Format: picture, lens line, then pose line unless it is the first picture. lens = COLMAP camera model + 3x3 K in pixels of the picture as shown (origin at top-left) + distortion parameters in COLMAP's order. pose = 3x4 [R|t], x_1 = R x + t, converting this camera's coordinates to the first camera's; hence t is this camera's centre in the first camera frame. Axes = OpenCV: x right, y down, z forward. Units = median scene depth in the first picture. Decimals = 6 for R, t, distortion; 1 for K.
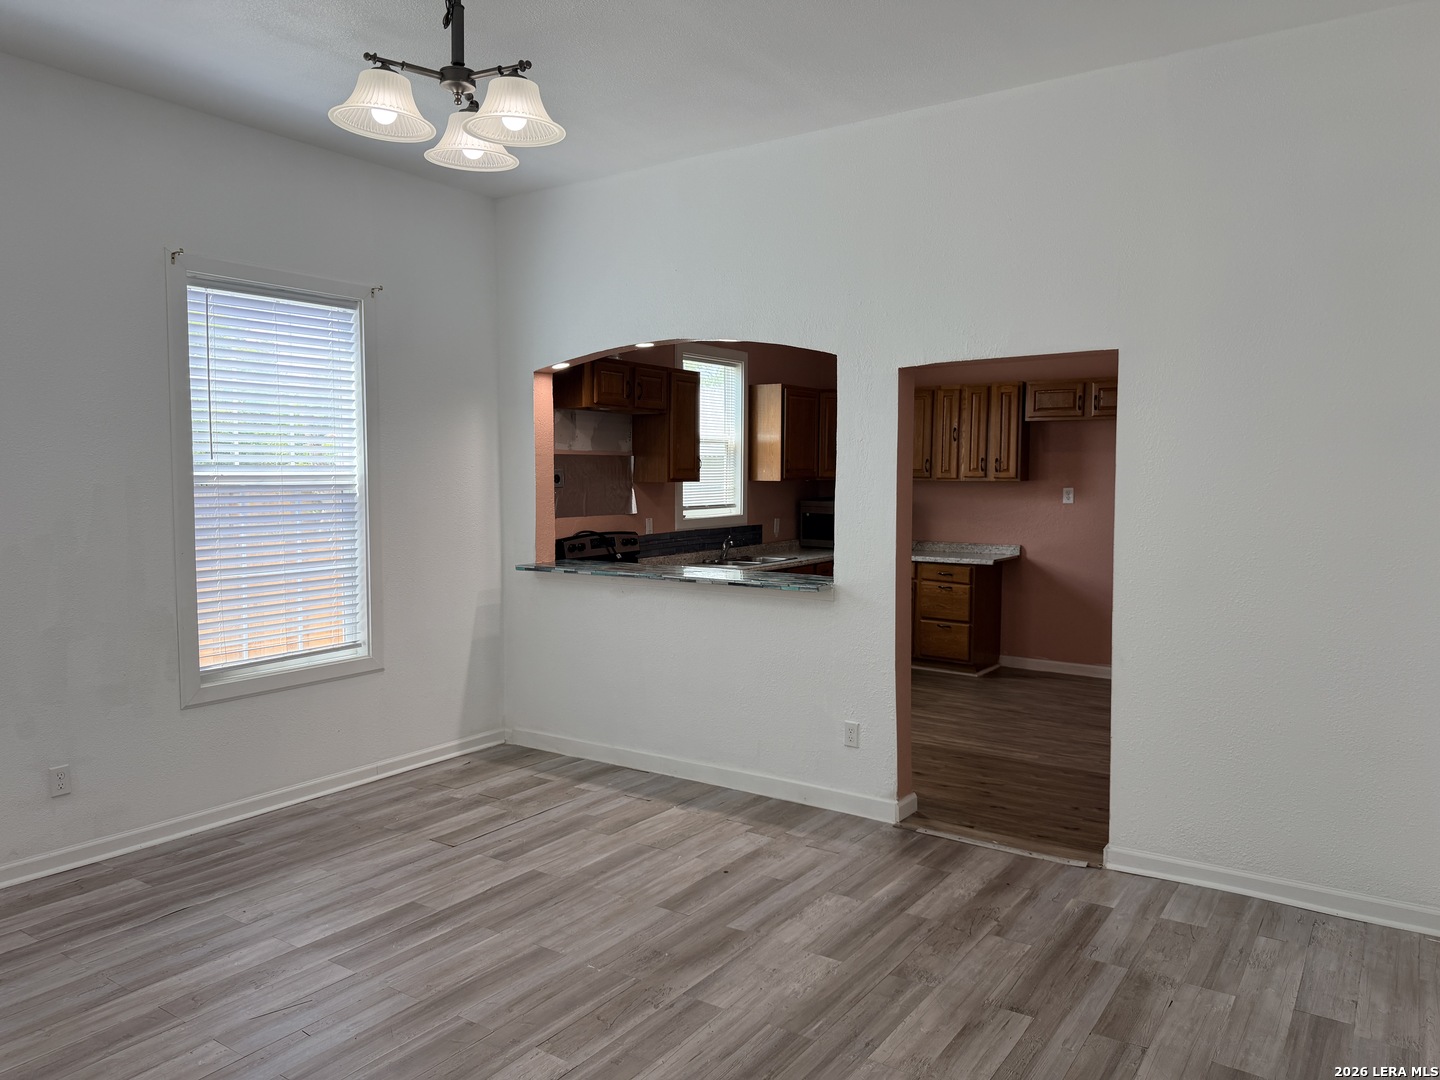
lens RADIAL K [[1008.7, 0, 718.8], [0, 1008.7, 544.0], [0, 0, 1]] dist [0.070264, 0.000443]
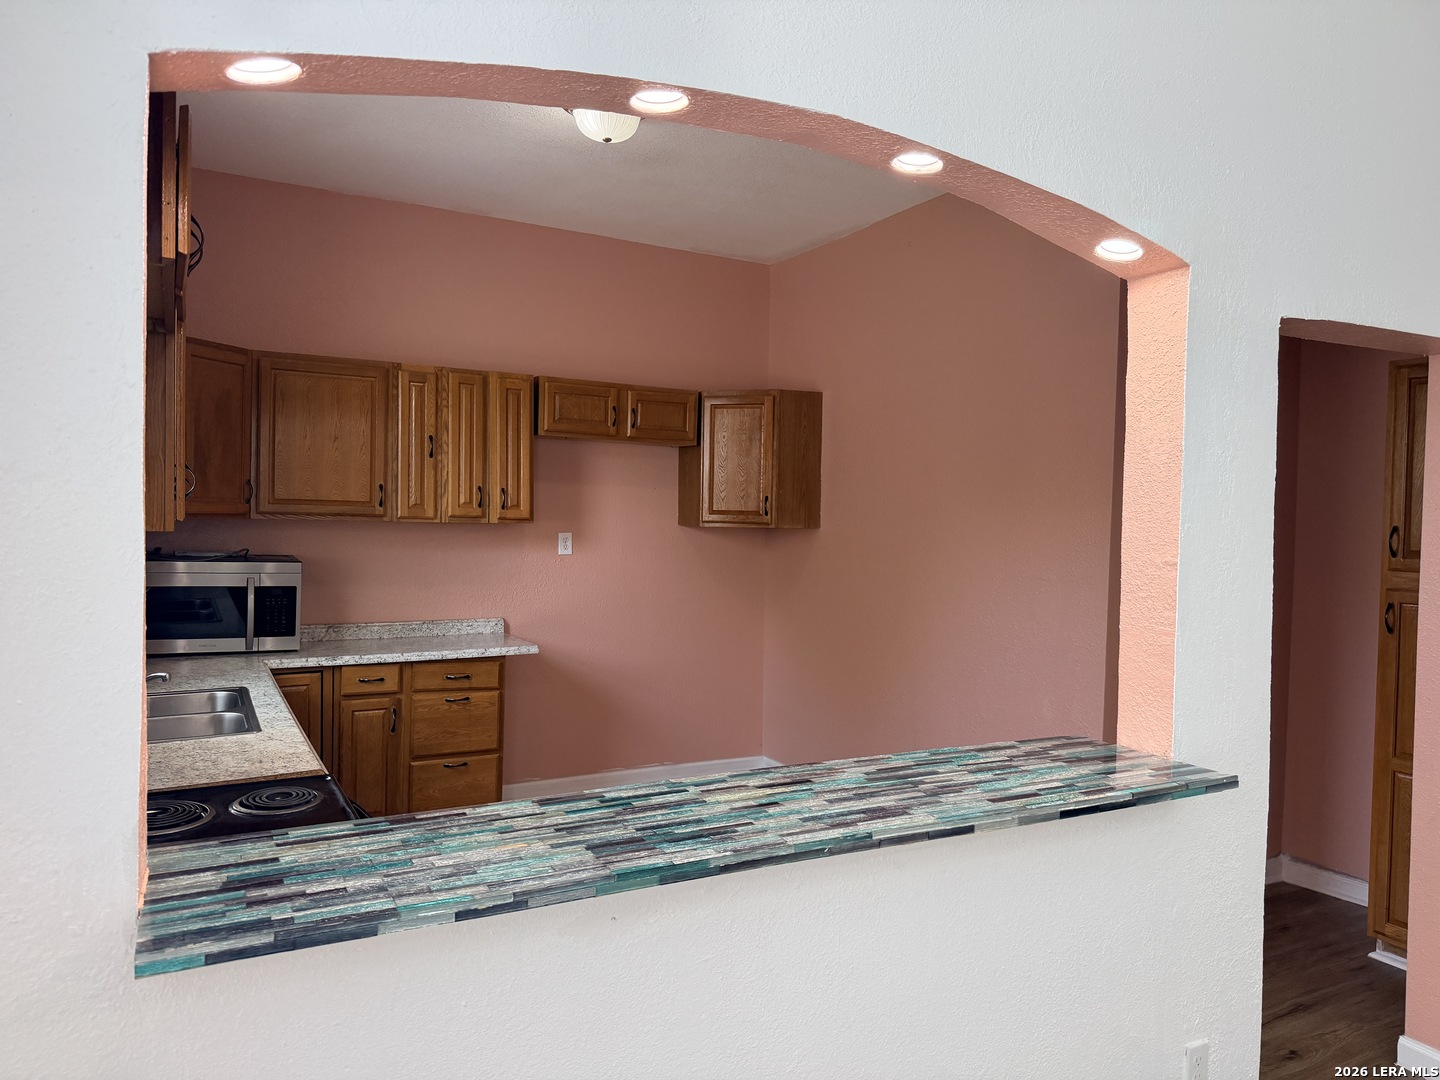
lens RADIAL K [[1008.7, 0, 718.8], [0, 1008.7, 544.0], [0, 0, 1]] dist [0.070264, 0.000443]
pose [[0.470135, -0.018953, 0.882391, -0.232170], [0.043209, 0.999065, -0.001563, -0.041563], [-0.881536, 0.038862, 0.470514, 0.572058]]
